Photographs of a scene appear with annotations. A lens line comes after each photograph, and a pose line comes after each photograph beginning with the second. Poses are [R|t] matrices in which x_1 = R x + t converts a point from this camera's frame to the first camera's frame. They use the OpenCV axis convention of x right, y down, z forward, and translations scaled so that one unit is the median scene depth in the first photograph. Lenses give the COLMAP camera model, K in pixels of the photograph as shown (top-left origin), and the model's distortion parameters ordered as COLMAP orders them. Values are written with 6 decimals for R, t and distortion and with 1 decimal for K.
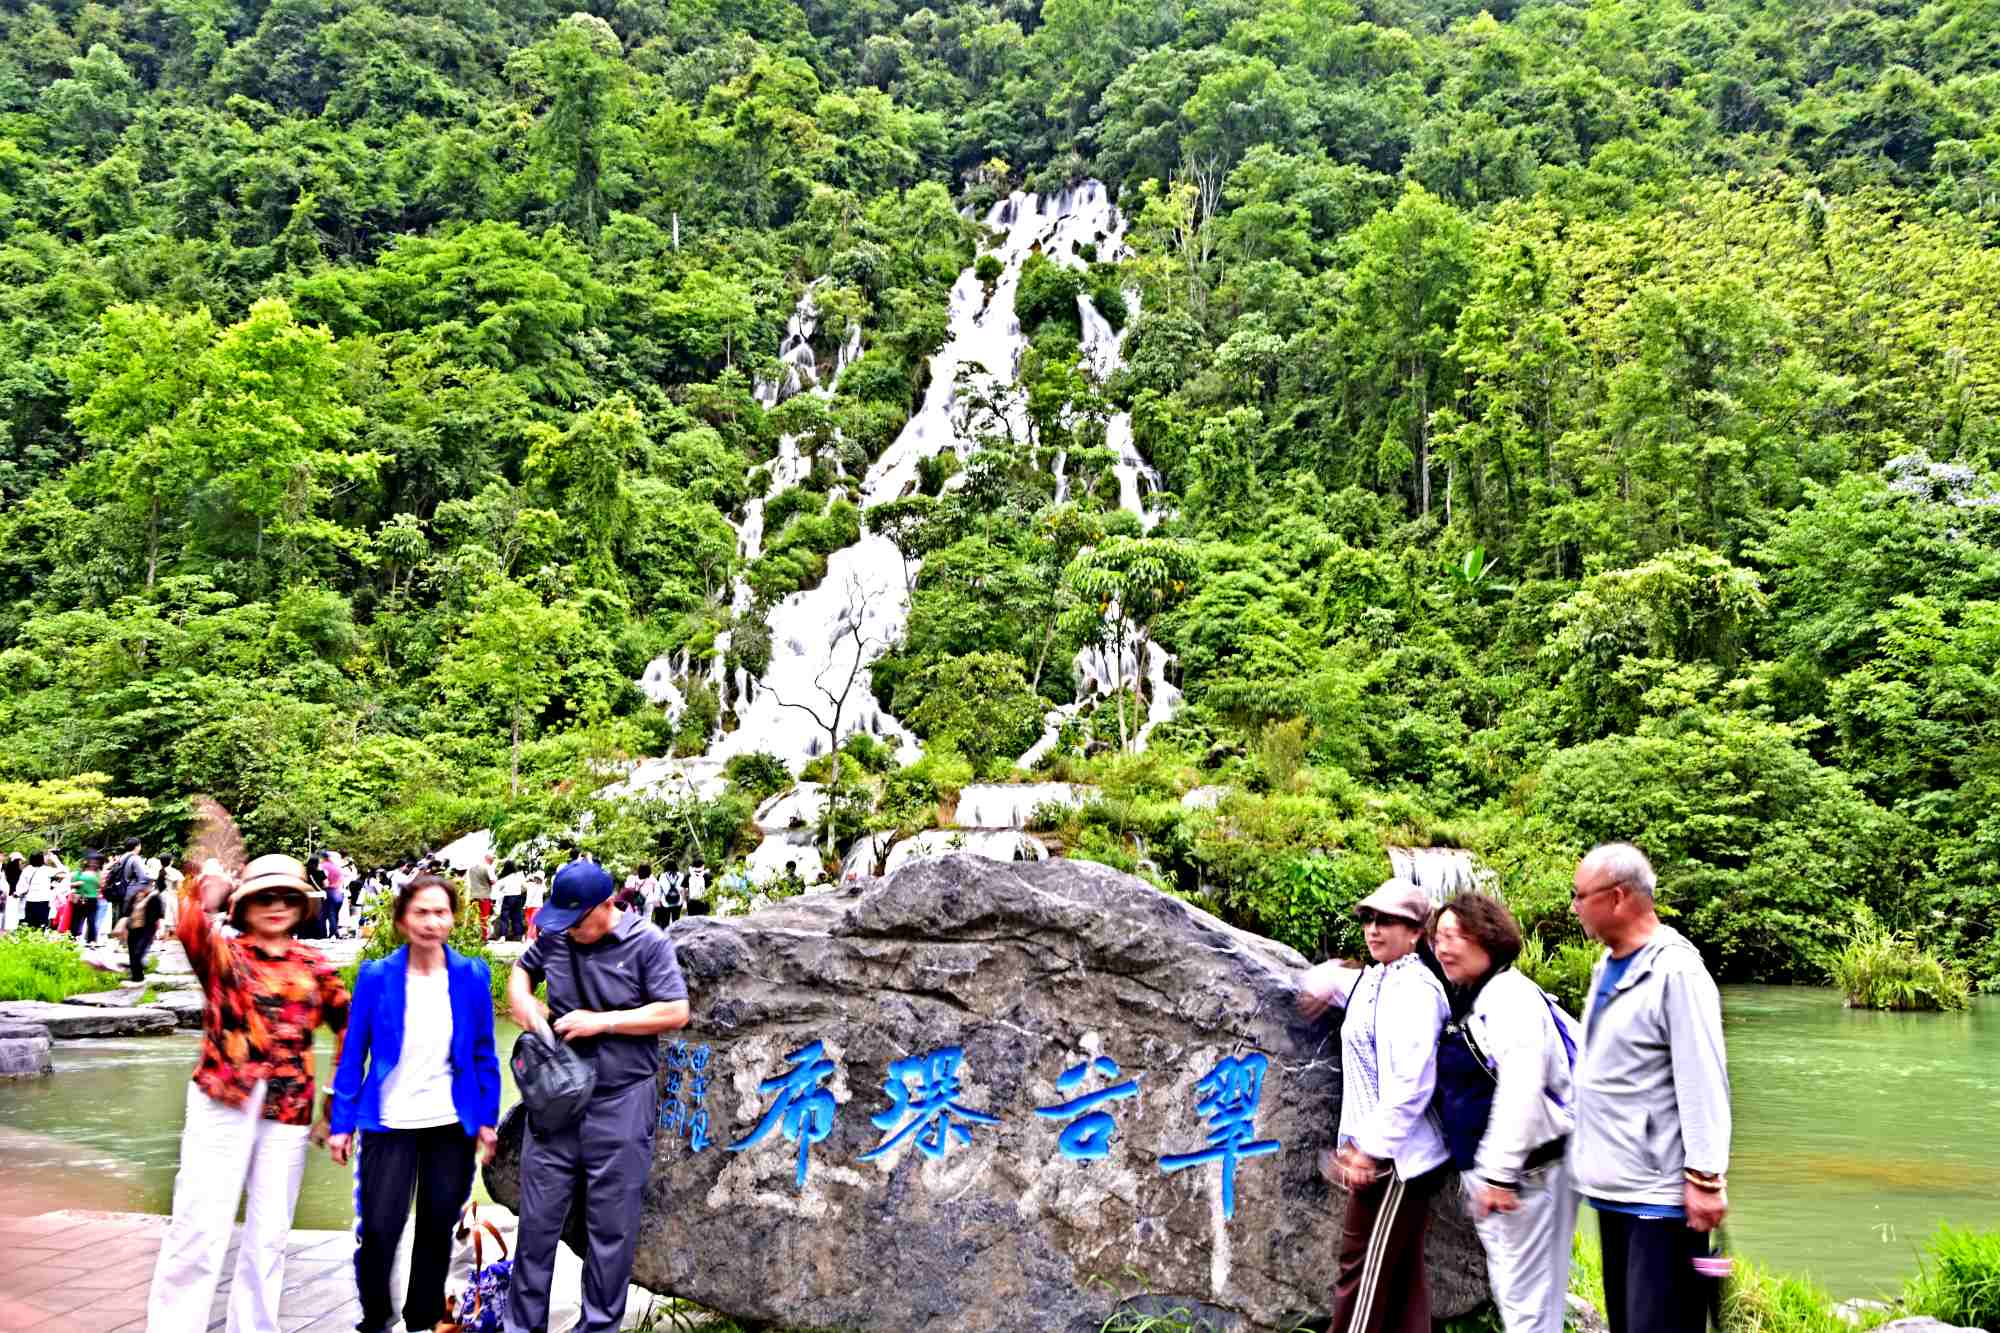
lens RADIAL K [[1625.5, 0, 1000.2], [0, 1625.5, 660.2], [0, 0, 1]] dist [0.001250, -0.018420]
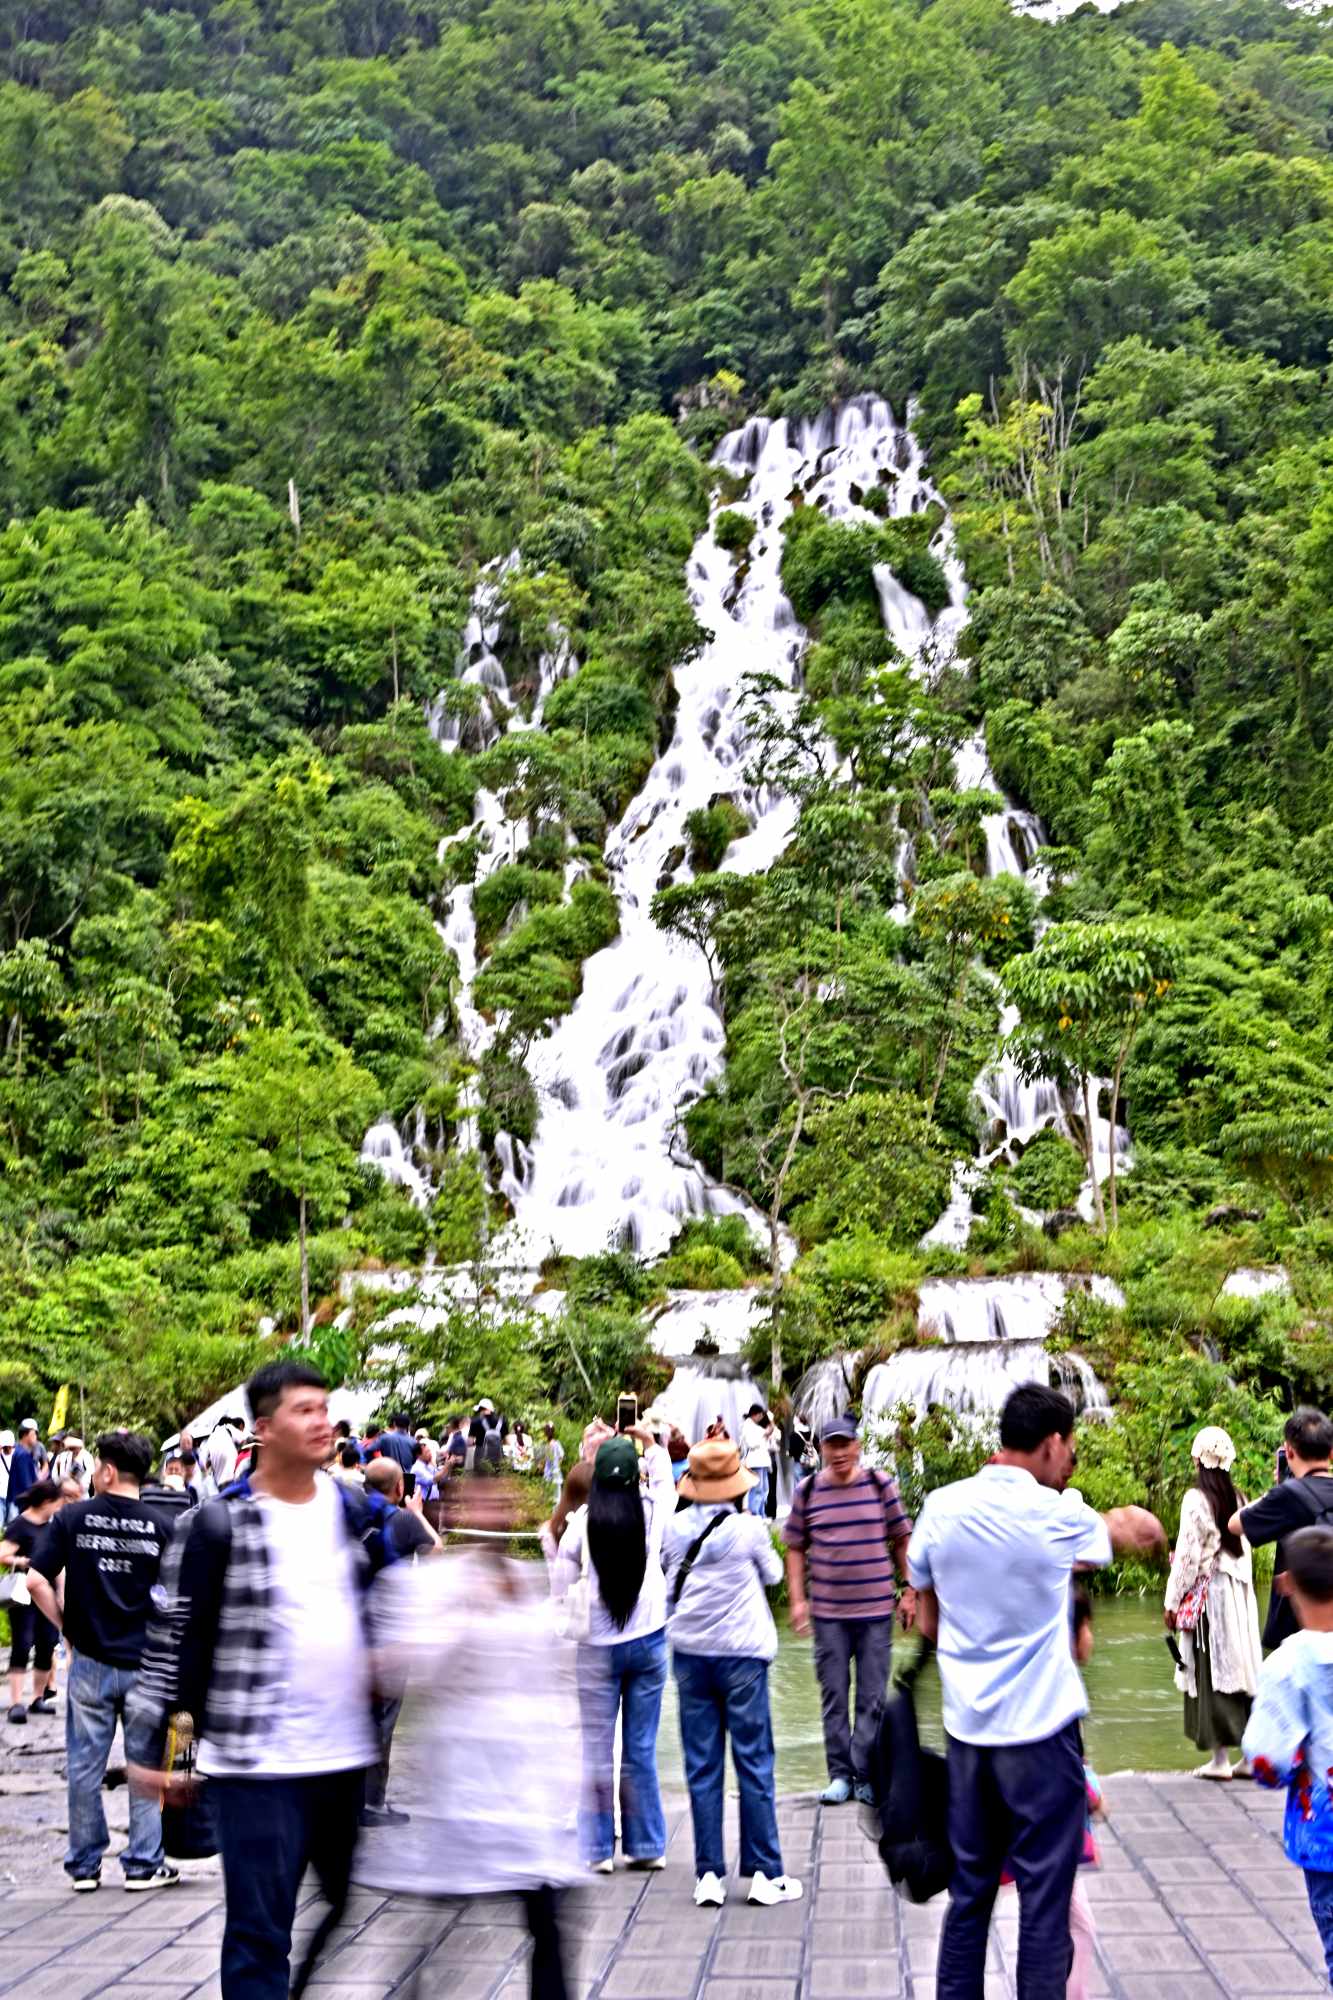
lens RADIAL K [[2424.2, 0, 662.4], [0, 2424.2, 1004.7], [0, 0, 1]] dist [-0.004364, 0.000000]
pose [[0.998589, -0.052977, -0.003543, -0.057033], [0.052826, 0.998024, -0.034017, -0.007135], [0.005338, 0.033782, 0.999415, -0.036159]]
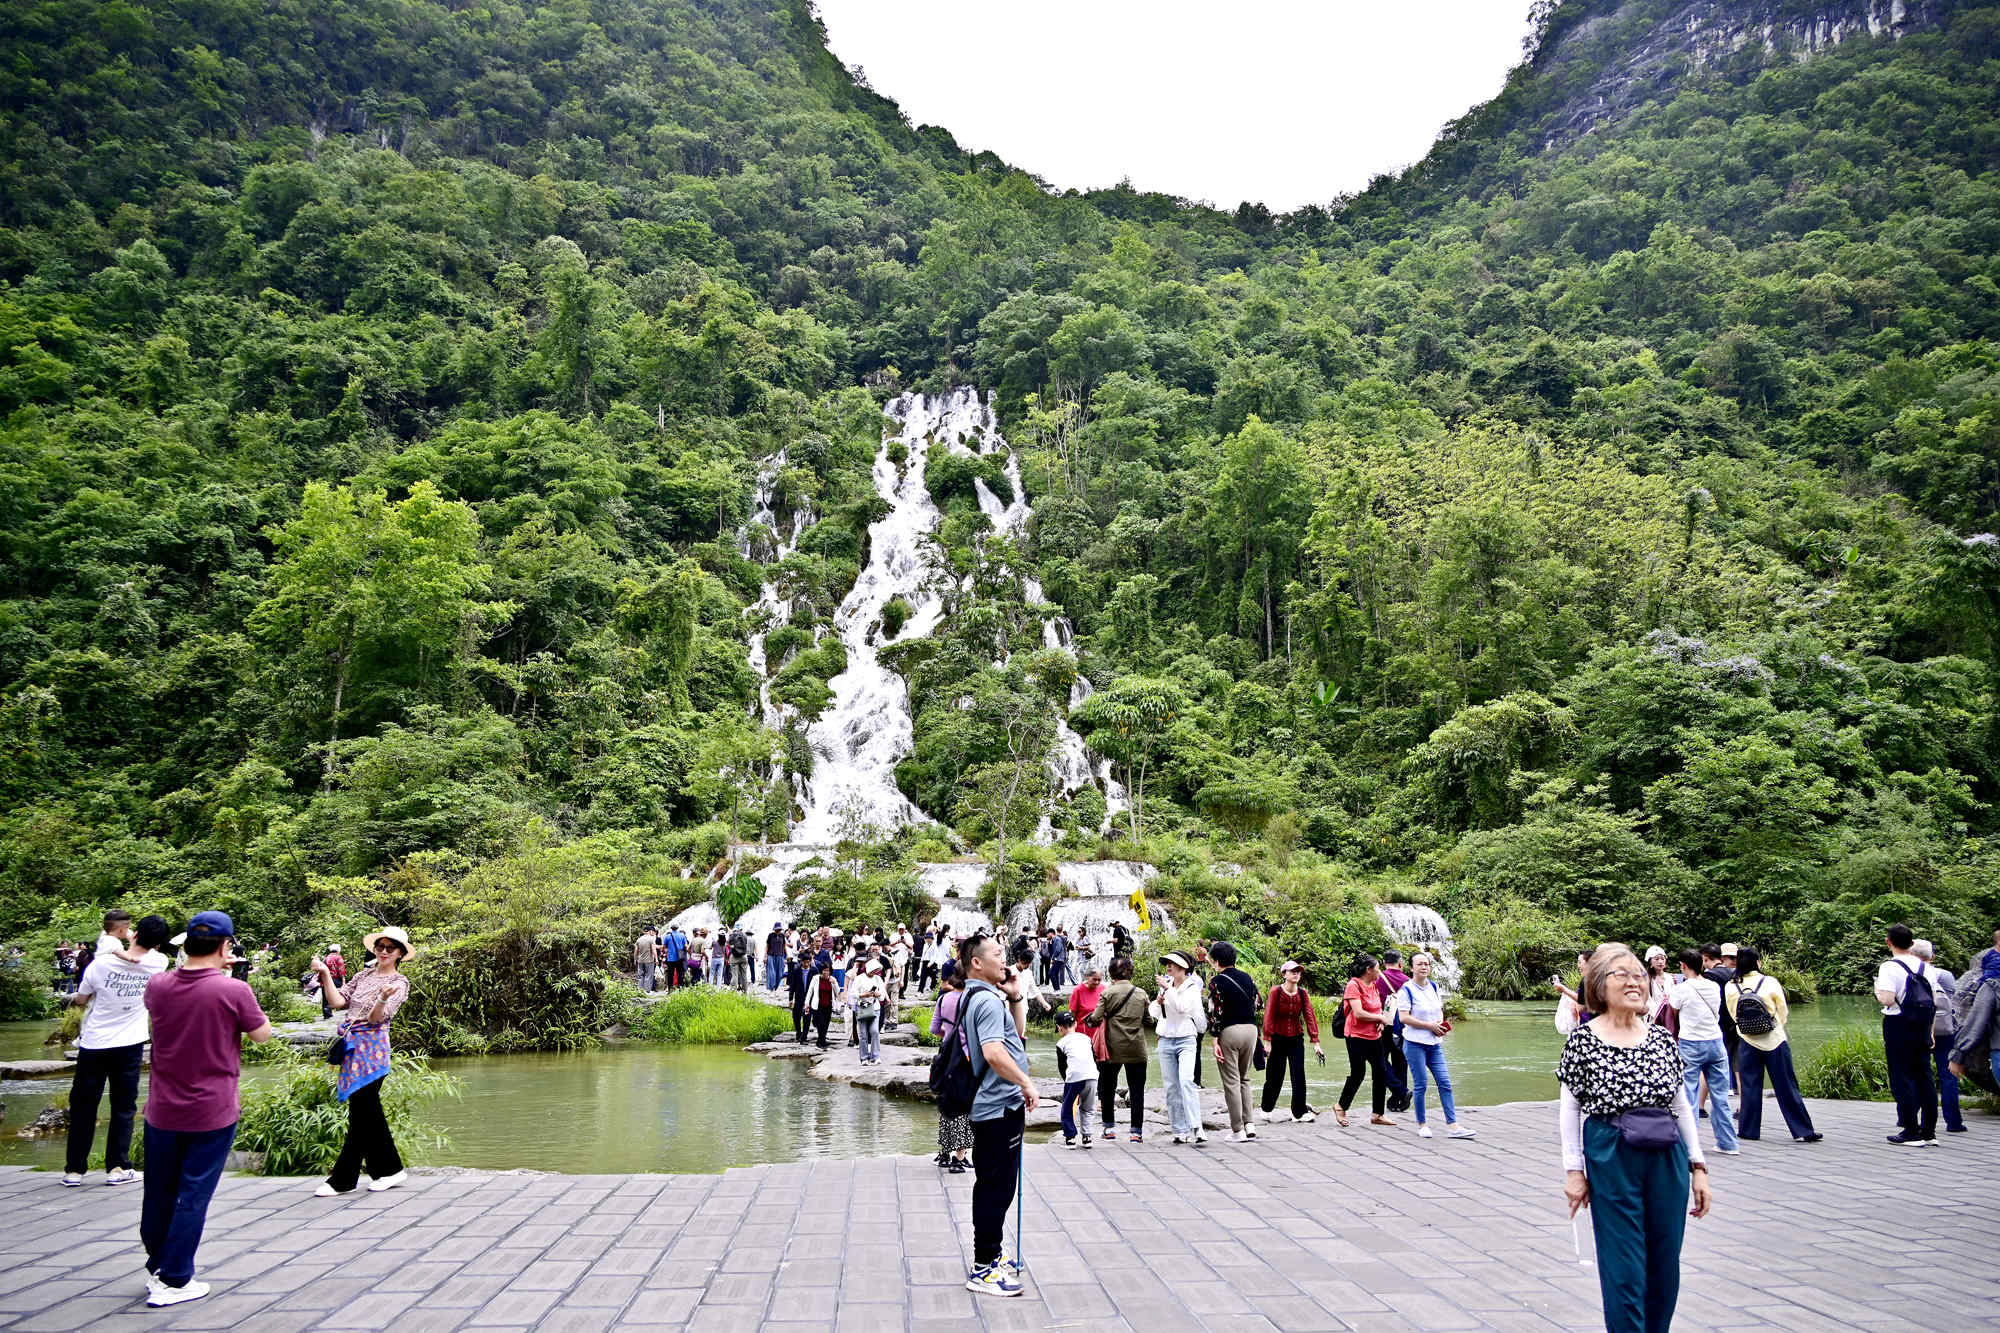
lens RADIAL K [[1323.4, 0, 1000.1], [0, 1323.4, 658.0], [0, 0, 1]] dist [0.001599, -0.011127]
pose [[0.987875, 0.009520, 0.154959, -0.111999], [0.000754, 0.997812, -0.066106, -0.010526], [-0.155249, 0.065422, 0.985707, -0.051298]]
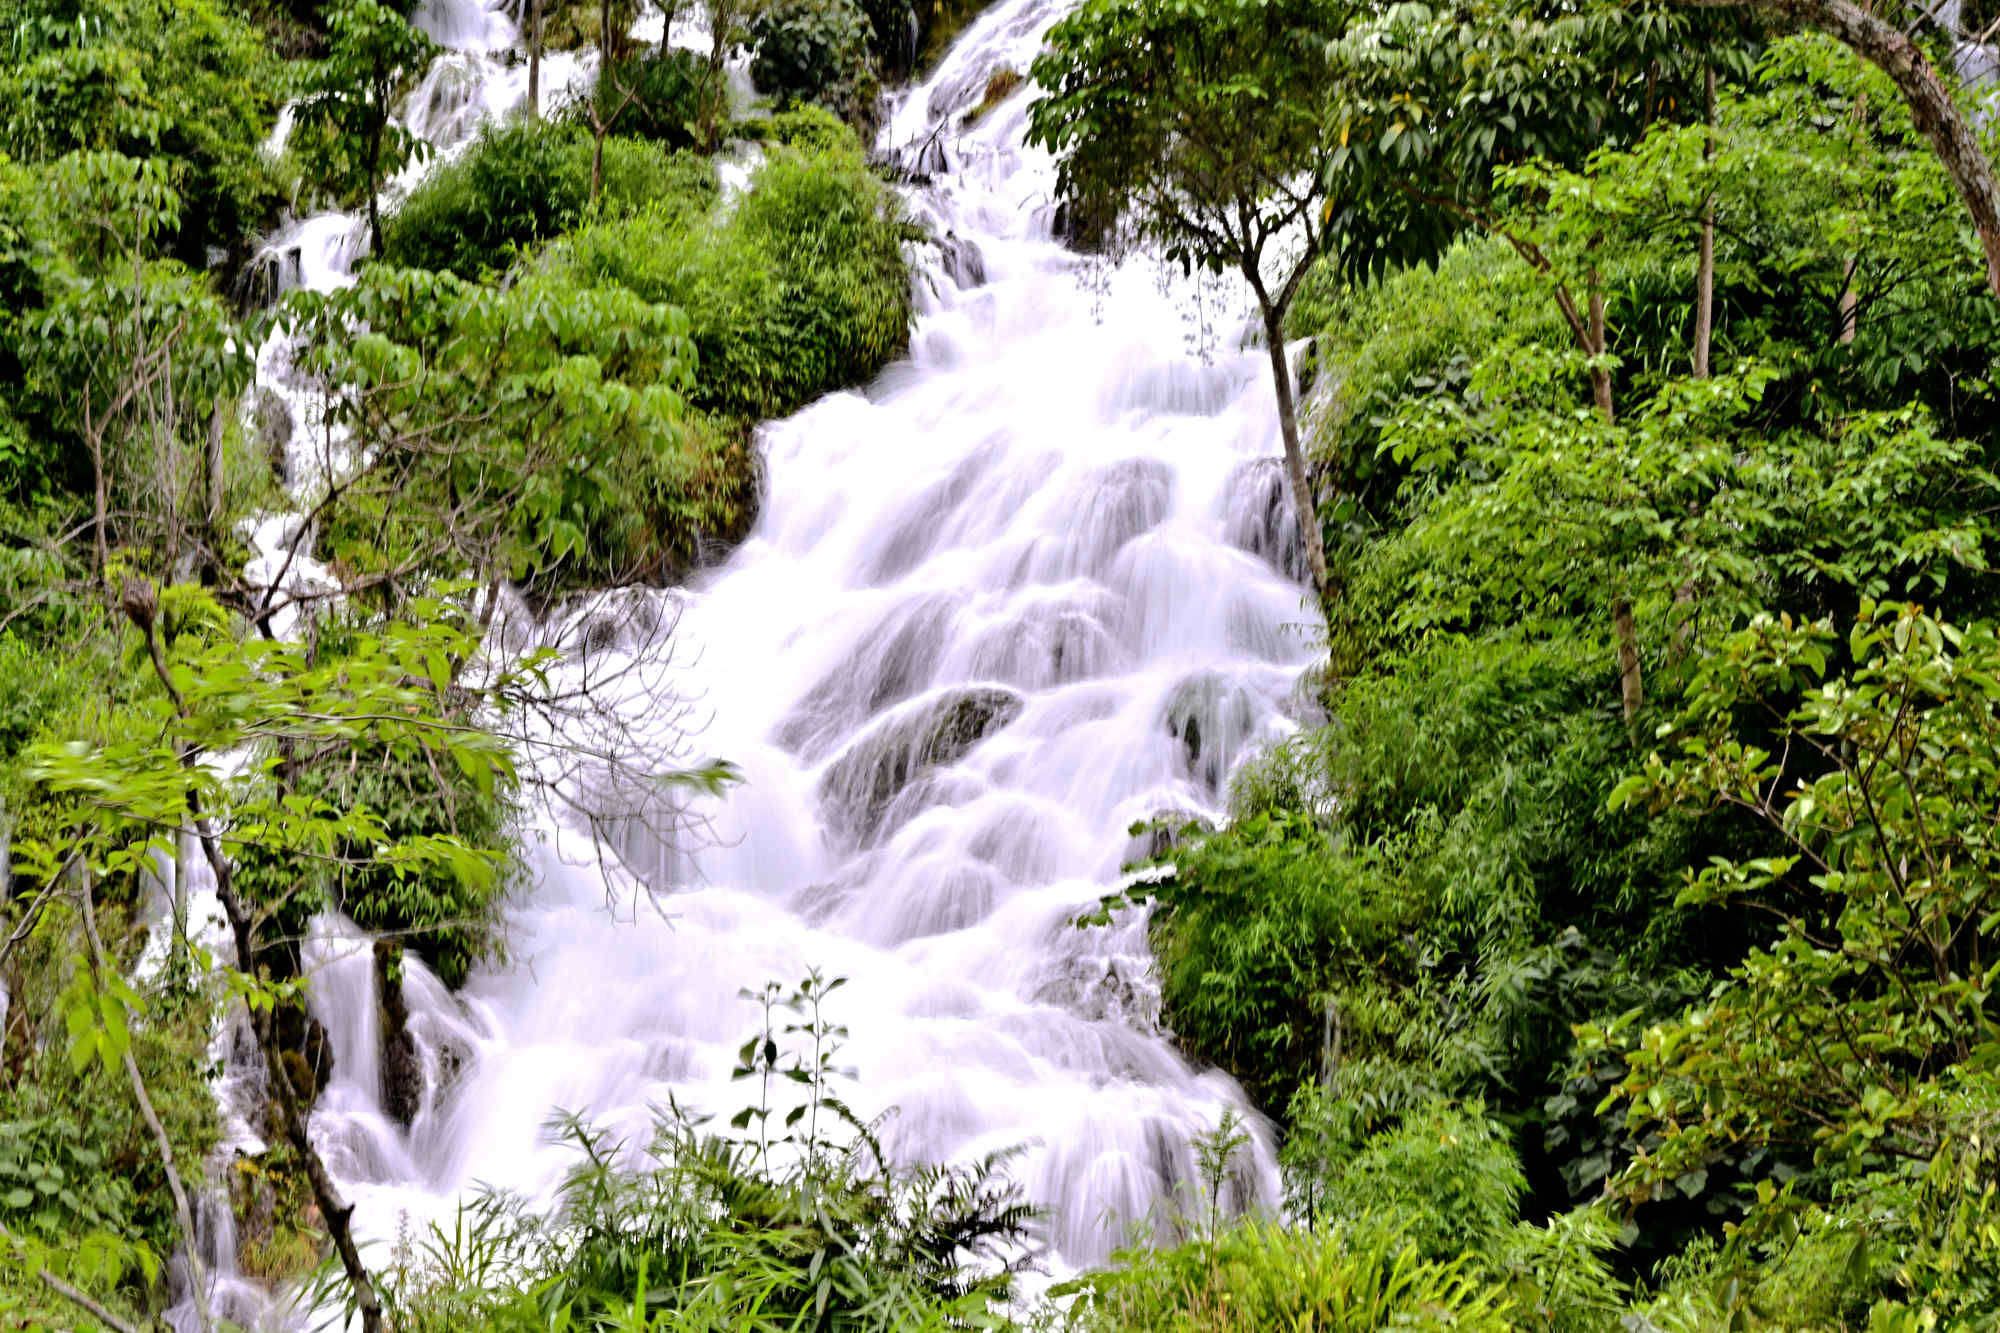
lens RADIAL K [[6046.9, 0, 1001.1], [0, 6046.9, 669.3], [0, 0, 1]] dist [0.000636, 0.000000]
pose [[0.999942, -0.009096, -0.005768, -0.062501], [0.008341, 0.992779, -0.119665, 0.036113], [0.006815, 0.119610, 0.992798, 0.282948]]
